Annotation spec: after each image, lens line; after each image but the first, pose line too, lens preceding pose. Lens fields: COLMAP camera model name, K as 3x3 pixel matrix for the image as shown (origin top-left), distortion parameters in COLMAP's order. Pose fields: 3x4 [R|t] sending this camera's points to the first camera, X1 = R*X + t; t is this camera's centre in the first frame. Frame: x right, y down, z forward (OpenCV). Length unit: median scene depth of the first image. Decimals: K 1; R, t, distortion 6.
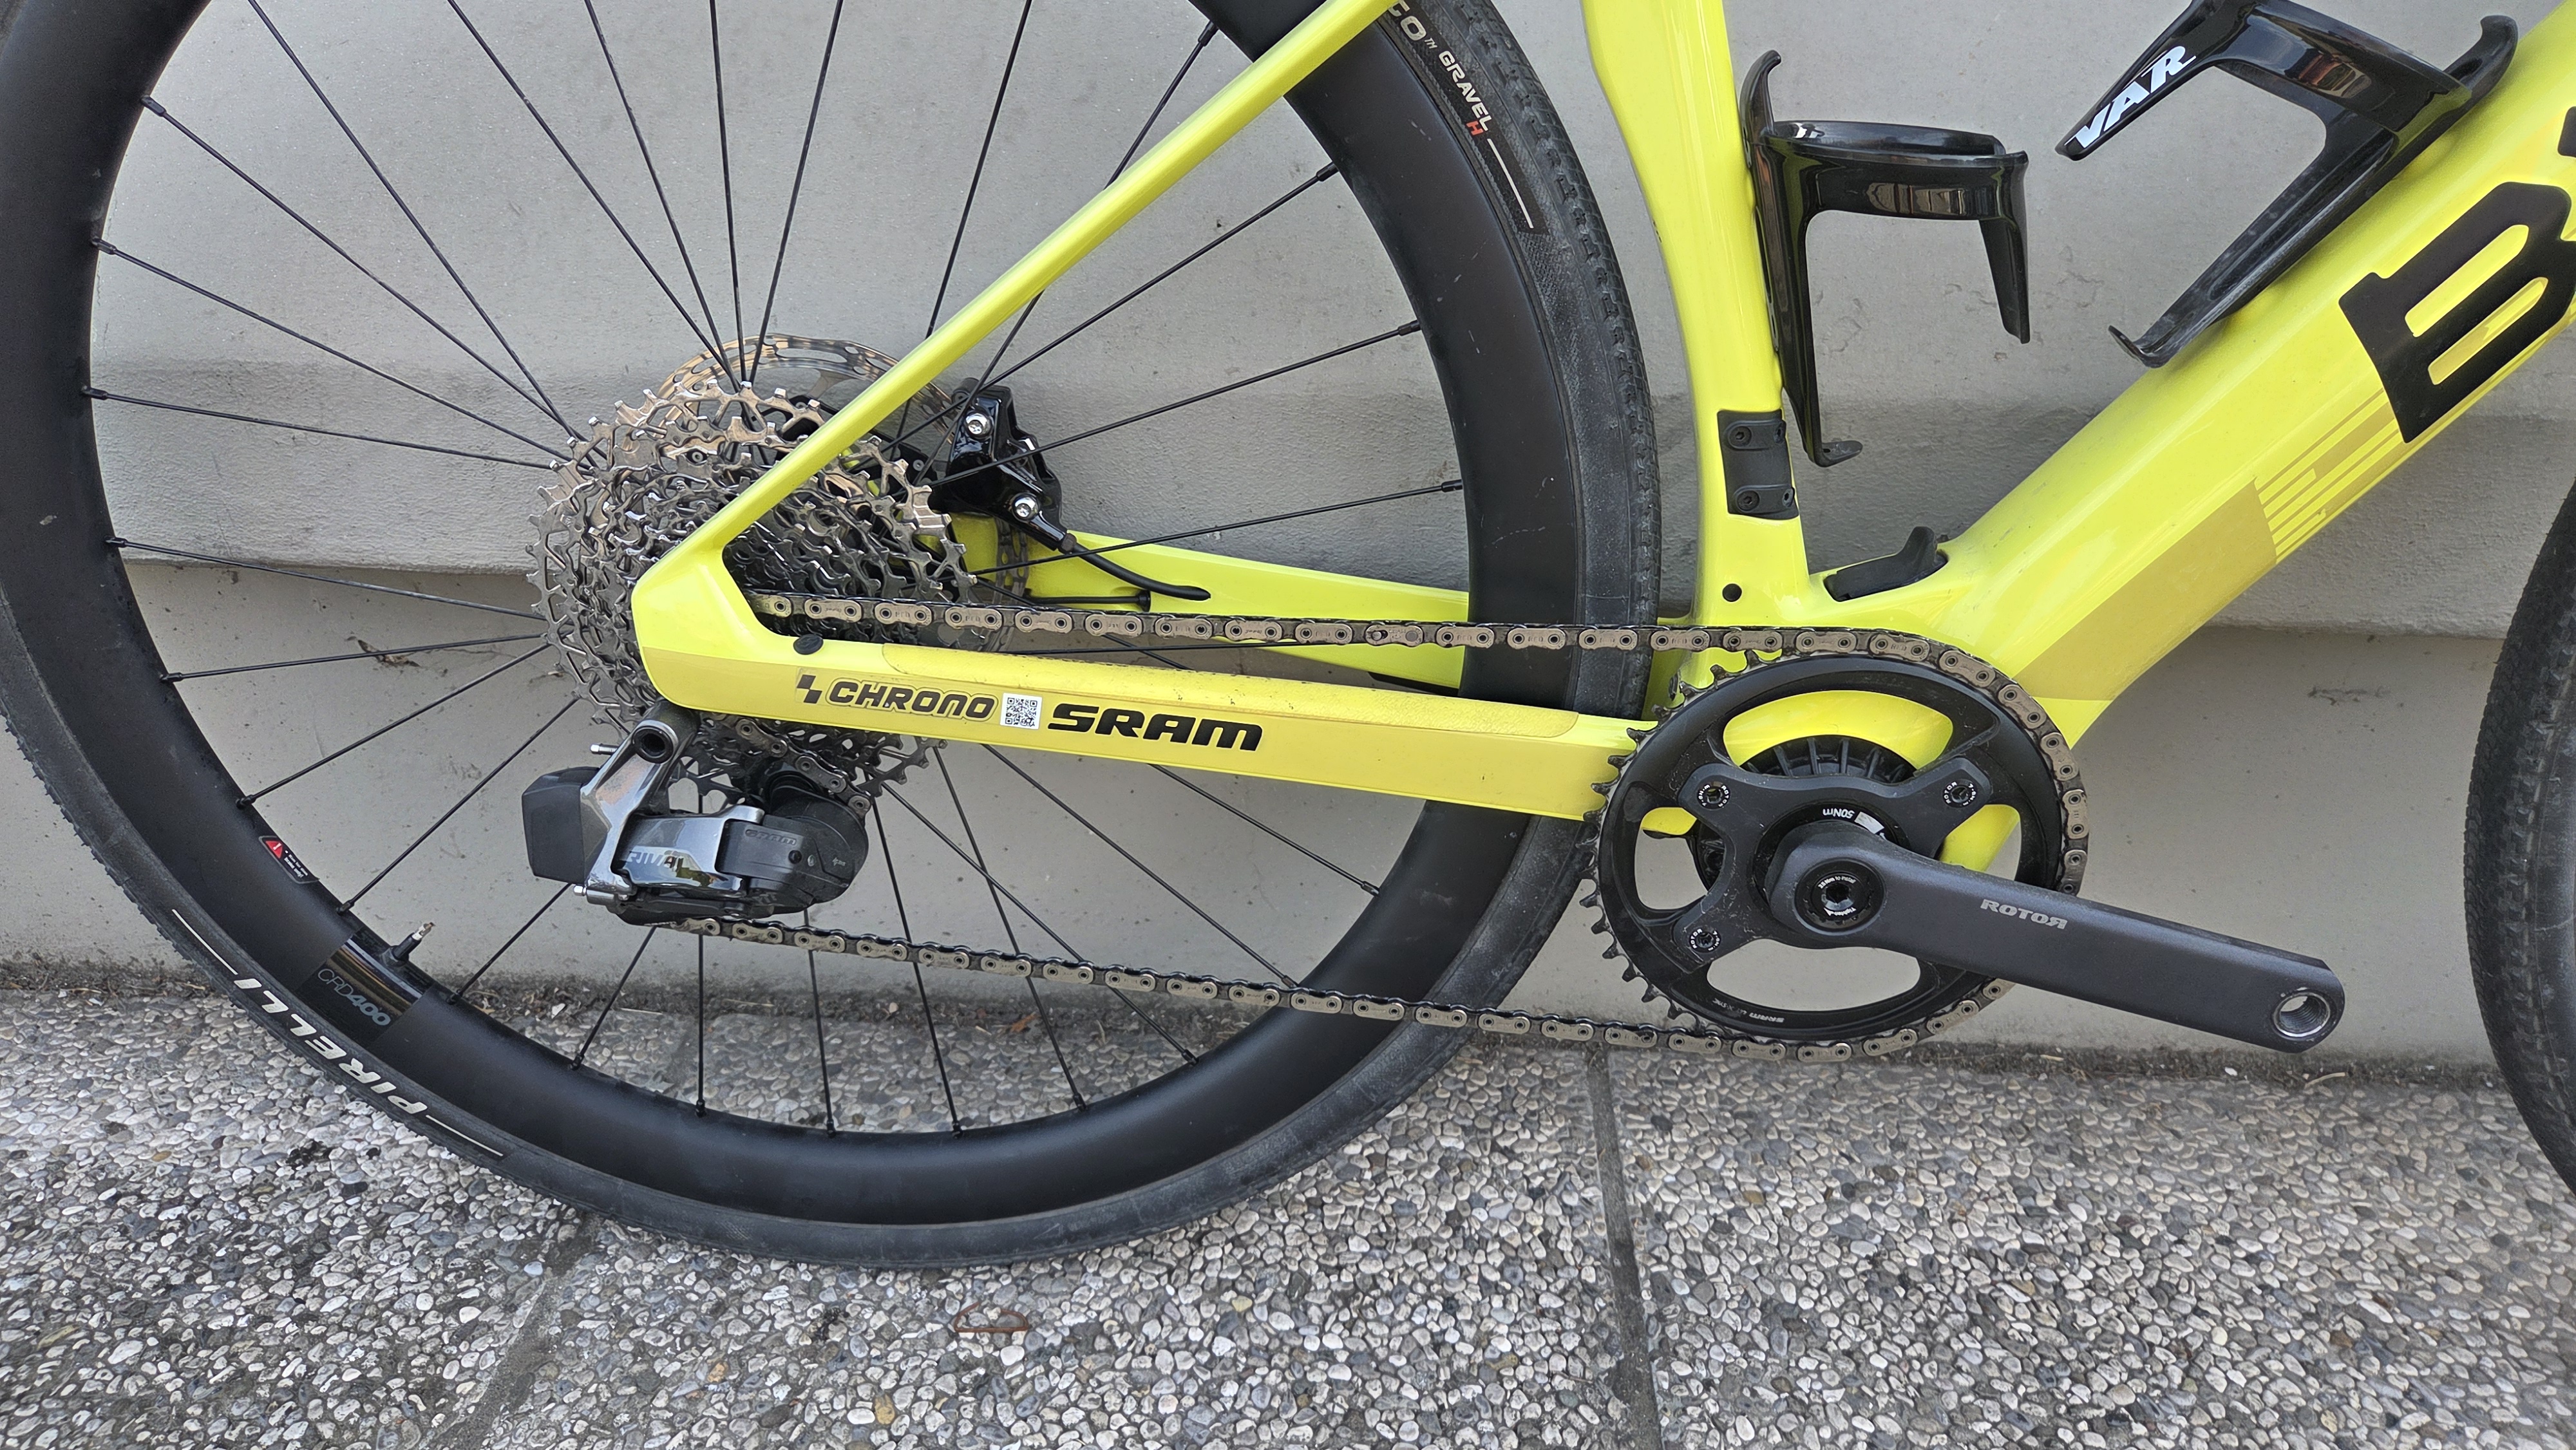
lens RADIAL K [[1694.7, 0, 1269.2], [0, 1694.7, 735.2], [0, 0, 1]] dist [0.052444, -0.049651]
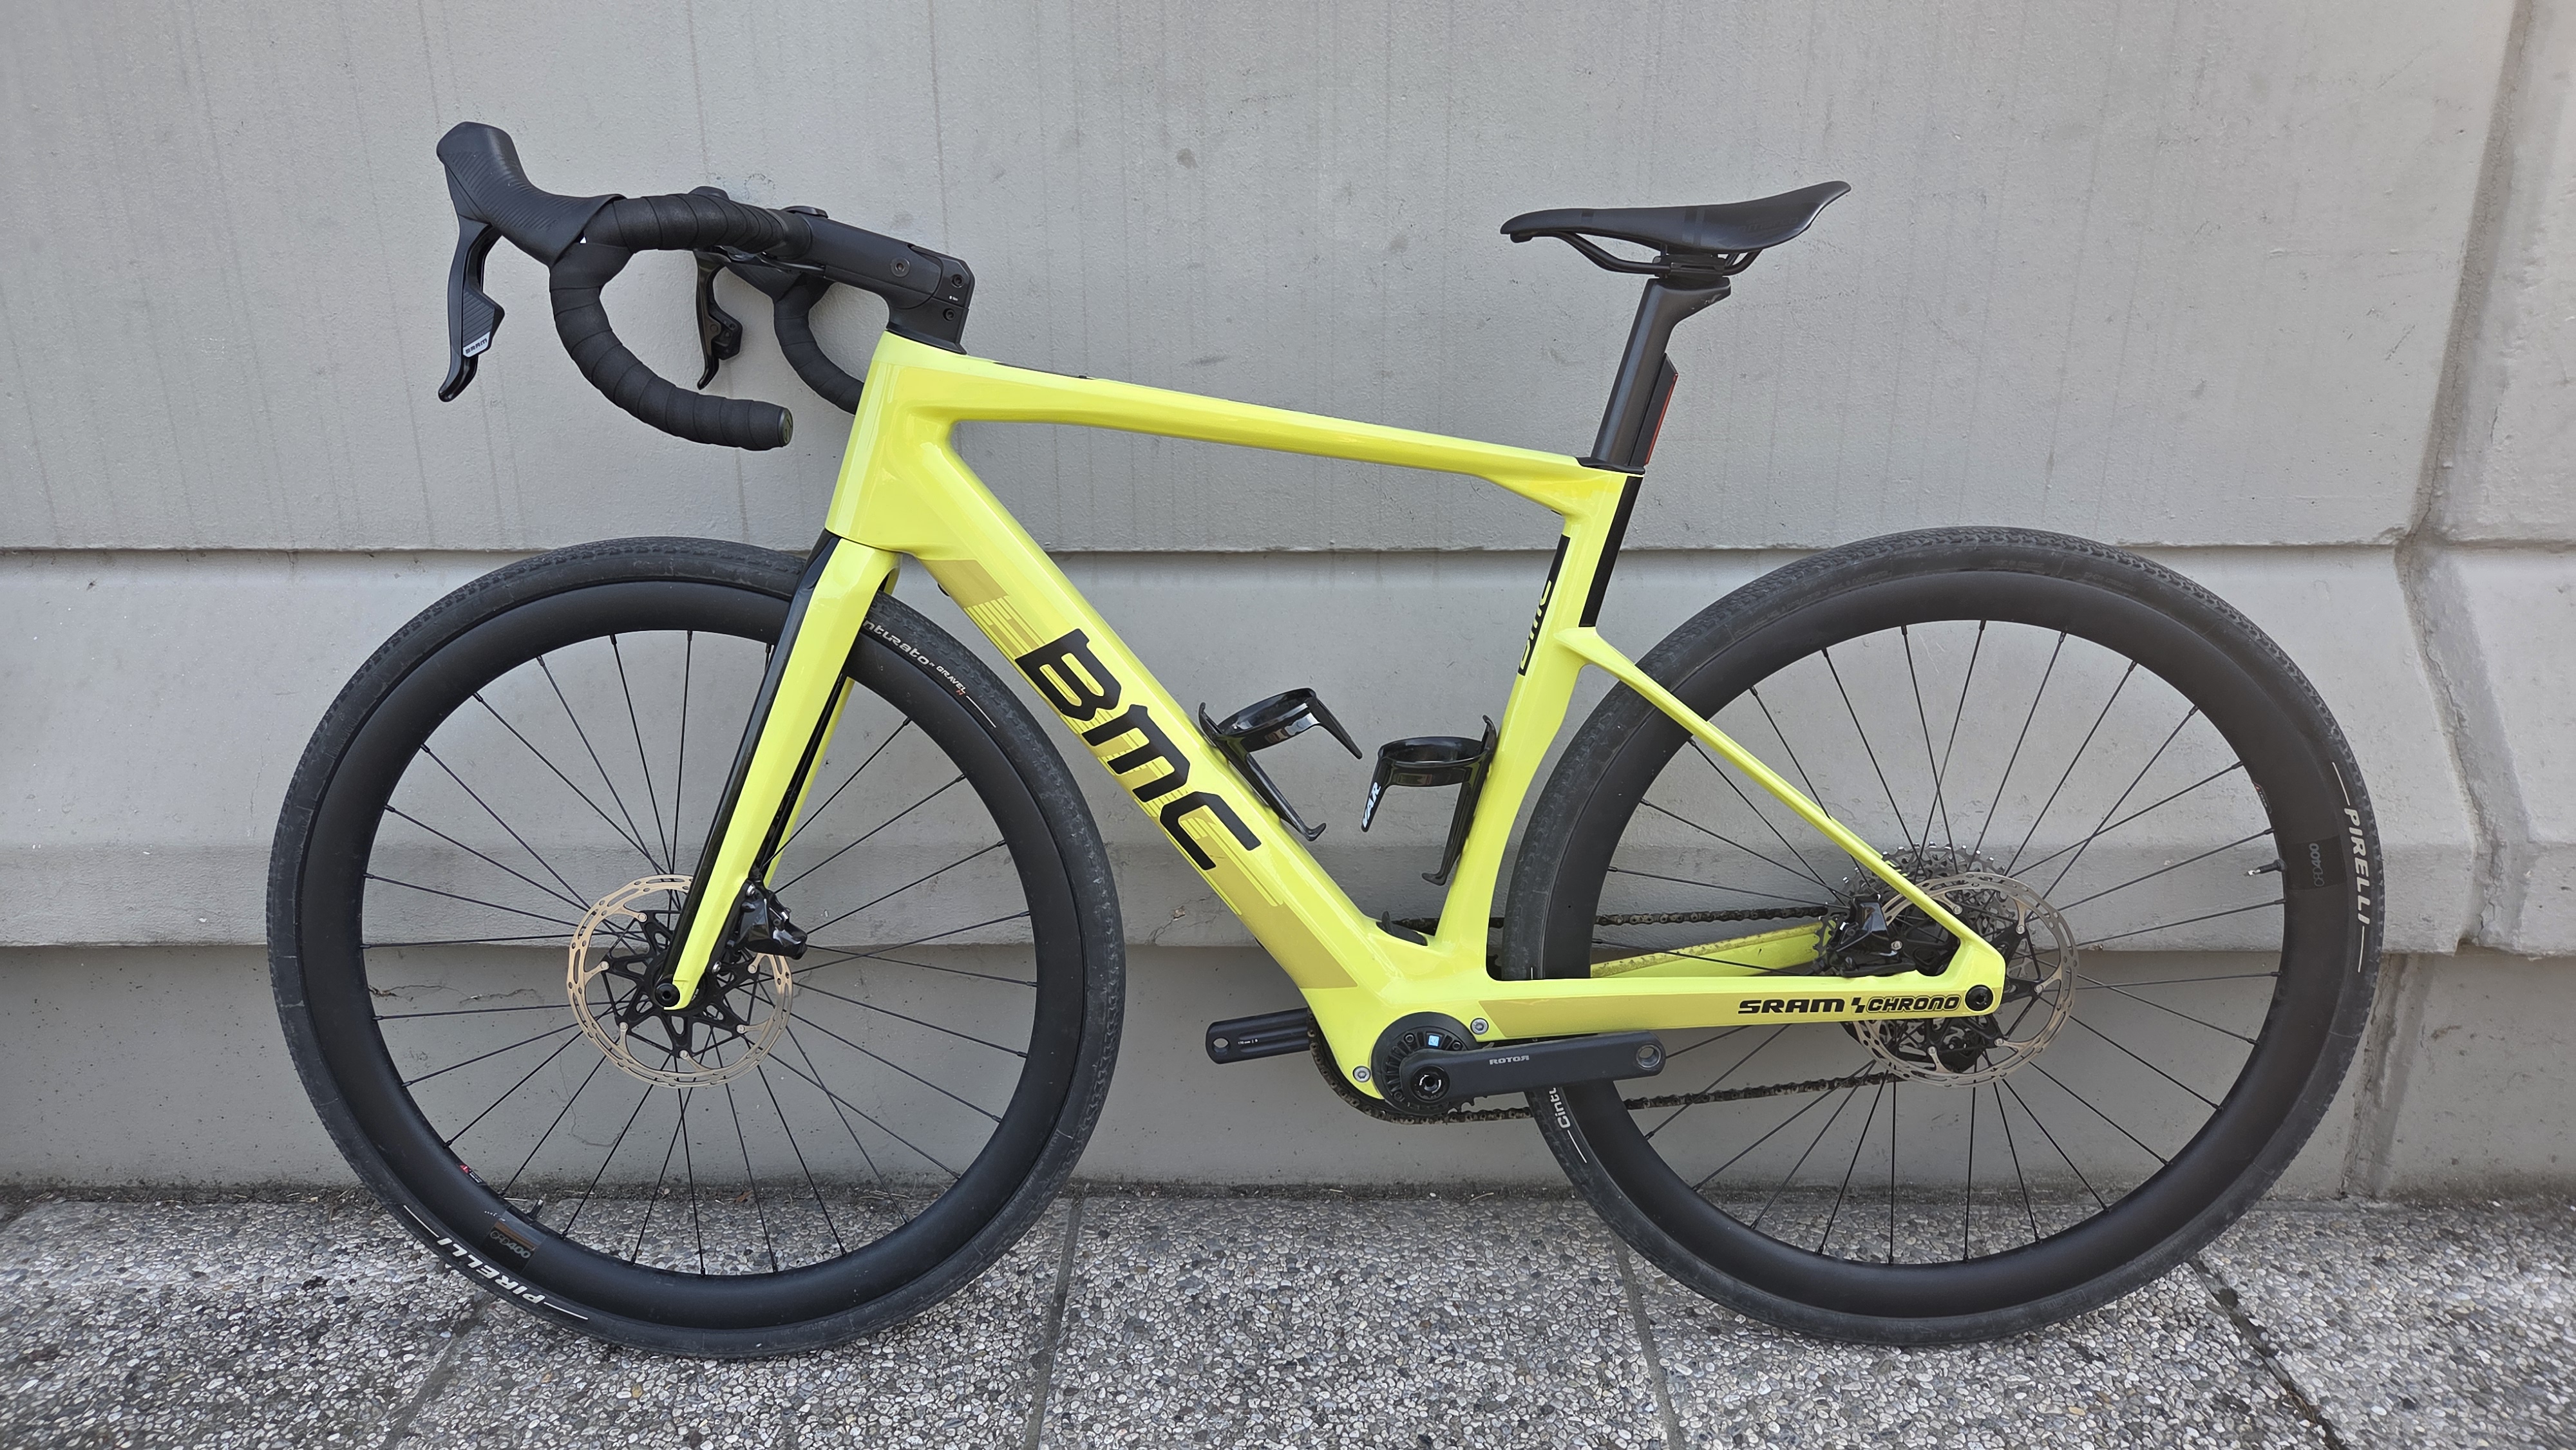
lens RADIAL K [[1763.6, 0, 1241.9], [0, 1763.6, 728.3], [0, 0, 1]] dist [0.093481, -0.072917]
pose [[0.999316, -0.026054, 0.026252, 0.370104], [0.030178, 0.984724, -0.171485, 0.035509], [-0.021383, 0.172160, 0.984837, -0.983904]]
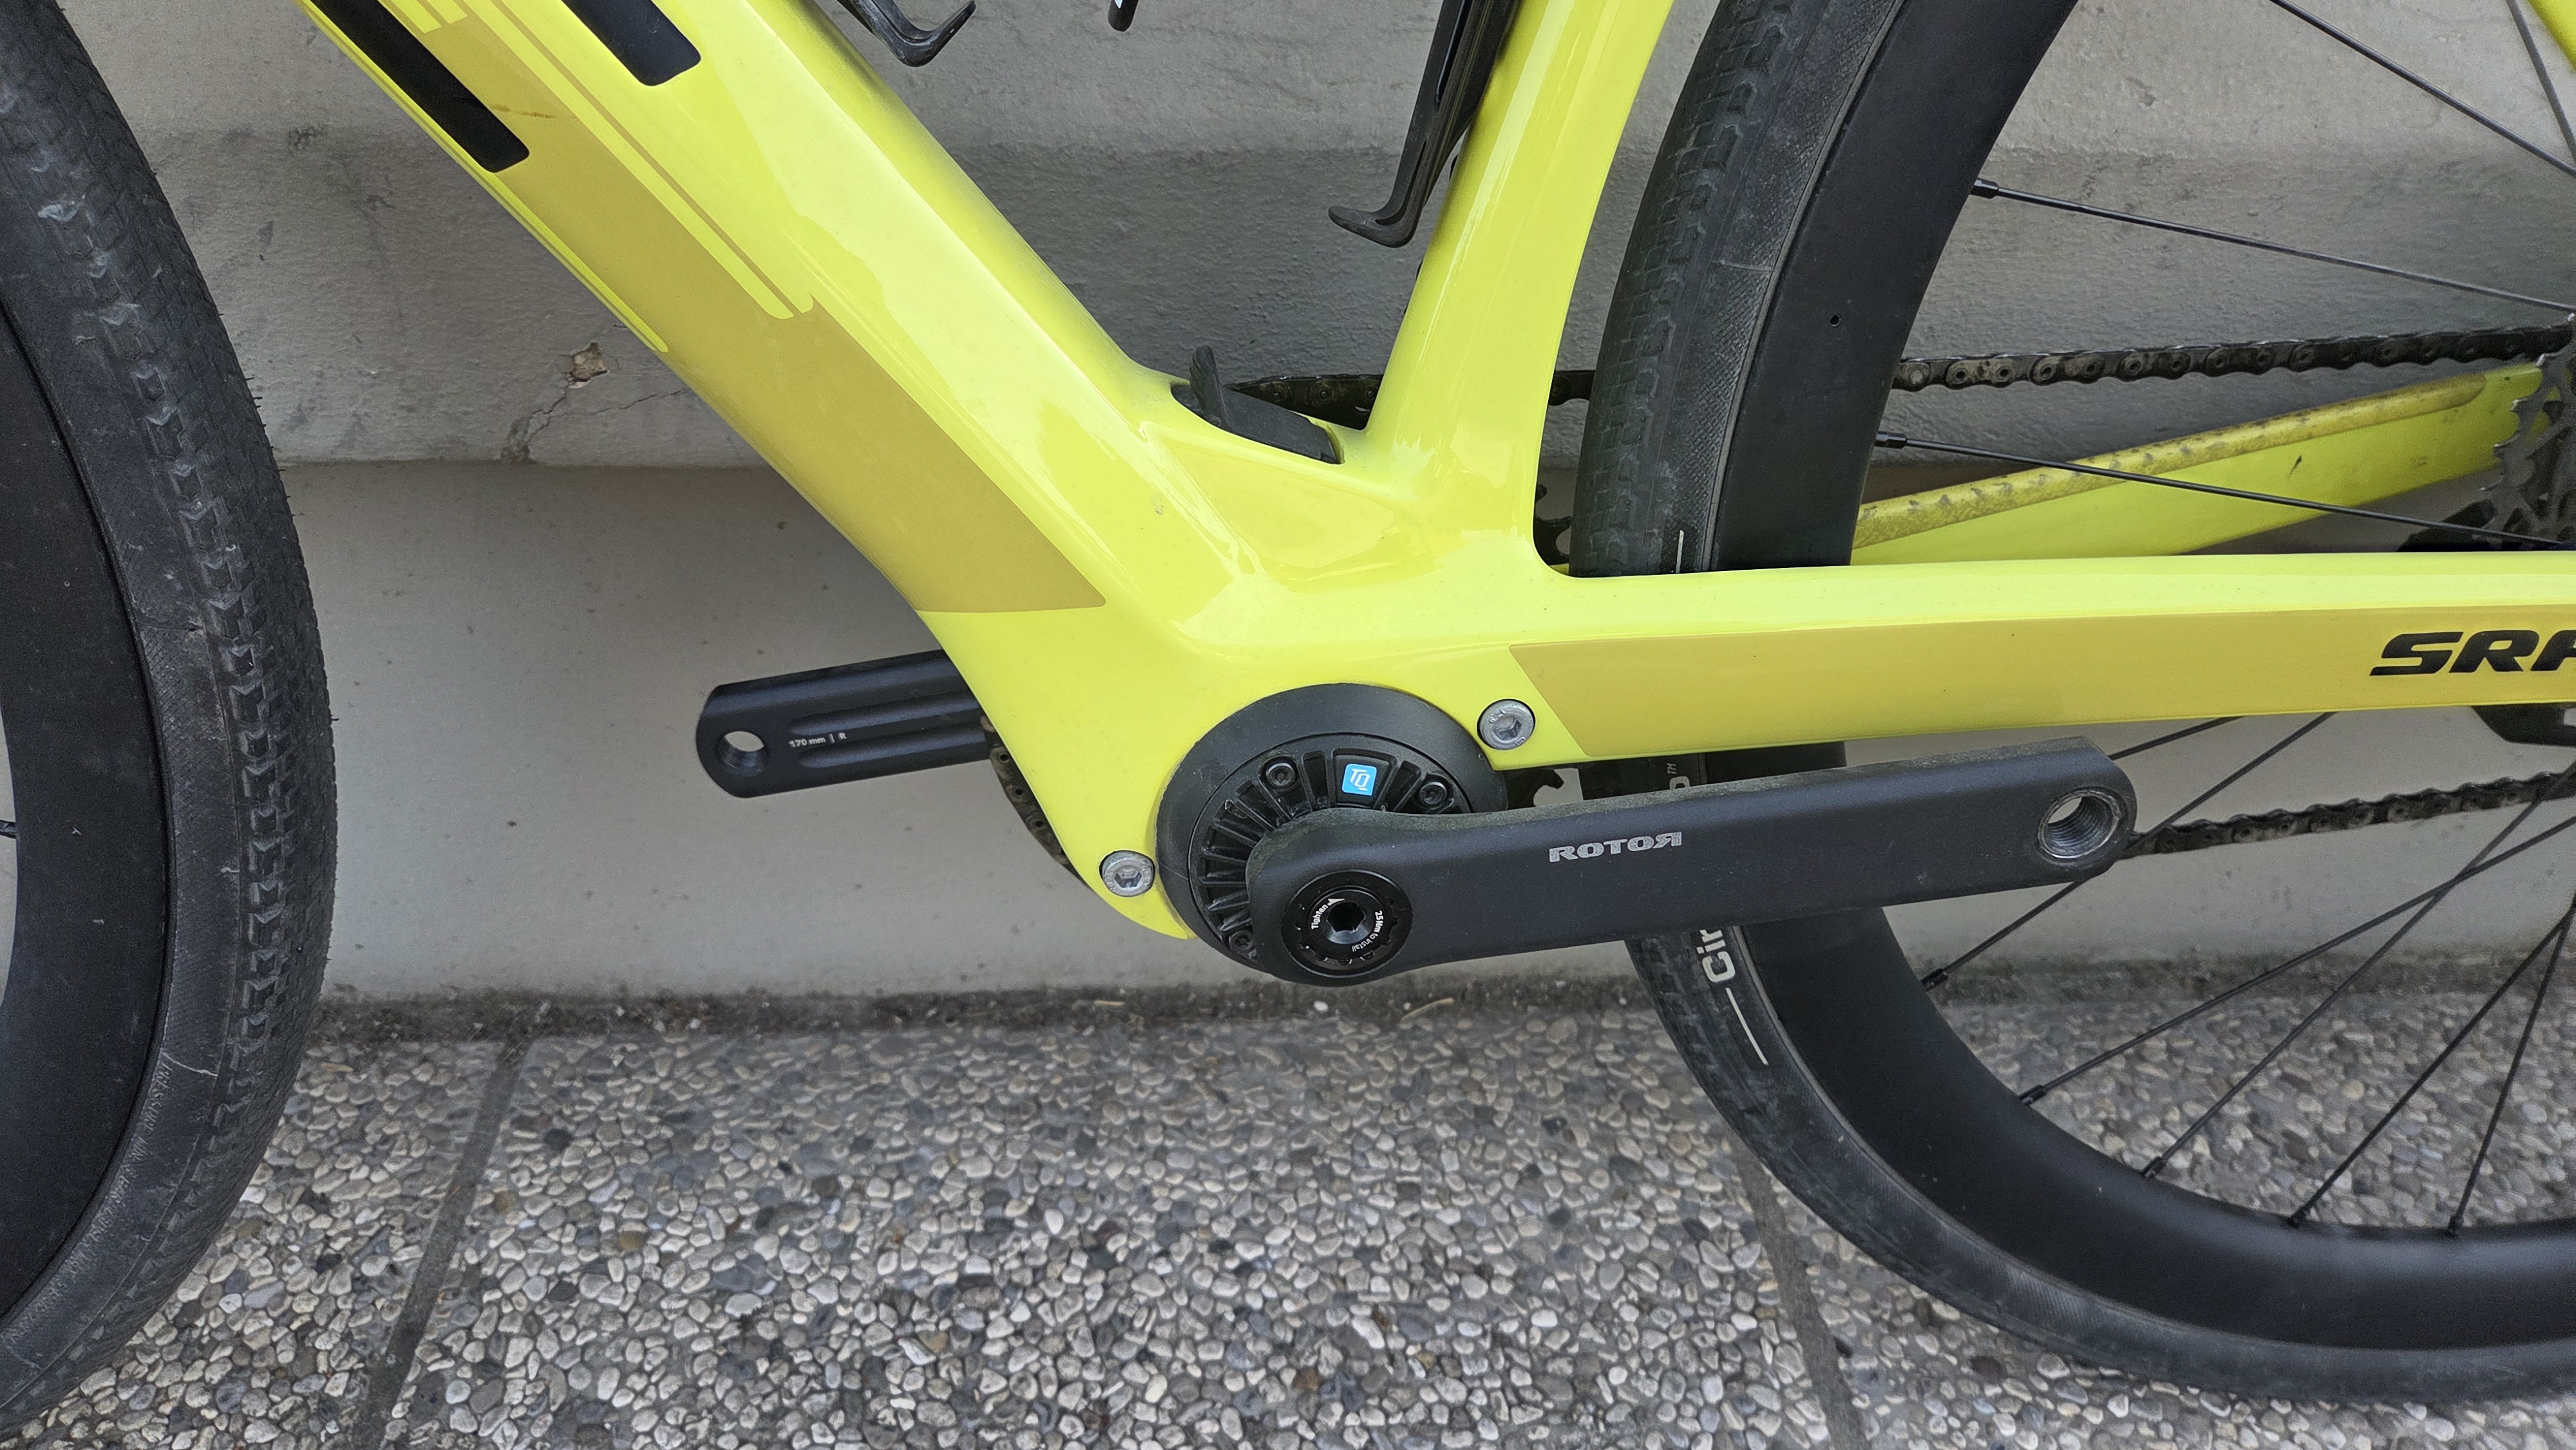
lens RADIAL K [[1694.7, 0, 1269.2], [0, 1694.7, 735.2], [0, 0, 1]] dist [0.052444, -0.049651]
pose [[0.992213, -0.054557, 0.111966, 0.510959], [0.041446, 0.992354, 0.116256, -0.026084], [-0.117452, -0.110710, 0.986888, 0.261362]]
